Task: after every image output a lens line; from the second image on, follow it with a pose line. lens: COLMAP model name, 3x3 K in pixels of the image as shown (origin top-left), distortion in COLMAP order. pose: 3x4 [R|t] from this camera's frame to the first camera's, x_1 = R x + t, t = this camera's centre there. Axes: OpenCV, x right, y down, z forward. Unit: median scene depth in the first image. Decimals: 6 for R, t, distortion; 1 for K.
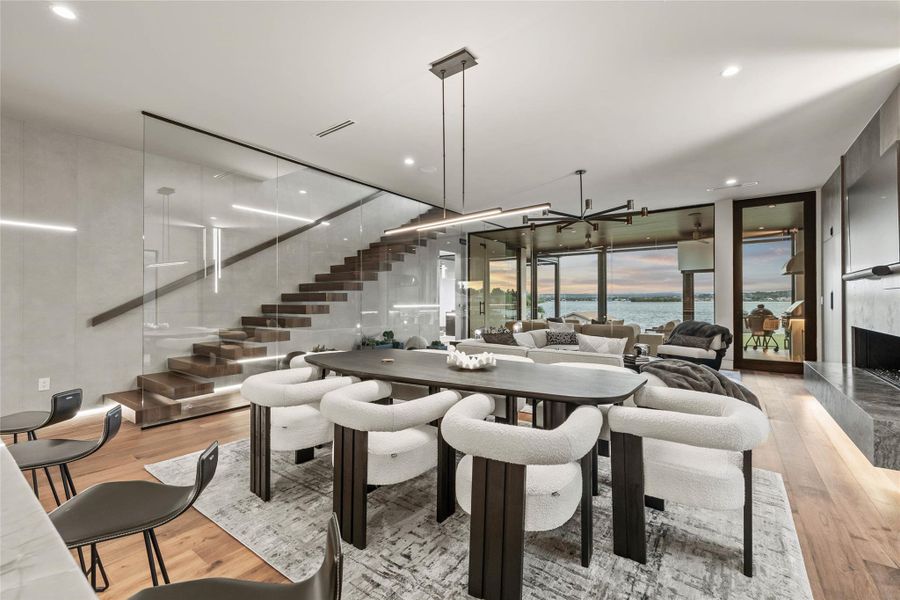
lens RADIAL K [[386.6, 0, 450.7], [0, 386.6, 297.3], [0, 0, 1]] dist [0.002174, 0.000940]
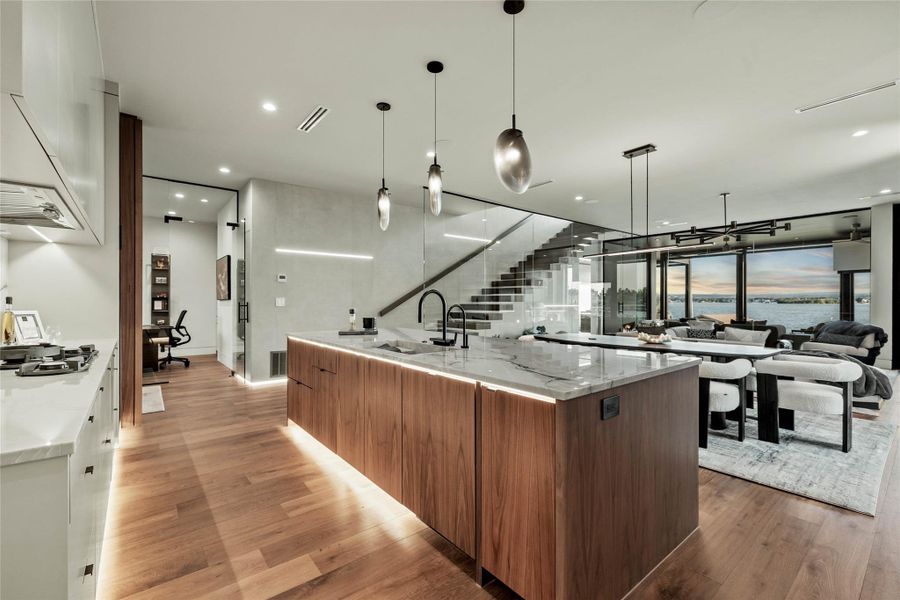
lens RADIAL K [[390.6, 0, 447.7], [0, 390.6, 300.6], [0, 0, 1]] dist [0.002602, -0.000048]
pose [[0.965279, 0.002397, -0.261208, -0.132350], [-0.000578, 0.999975, 0.007041, -0.002140], [0.261219, -0.006646, 0.965257, -0.299251]]
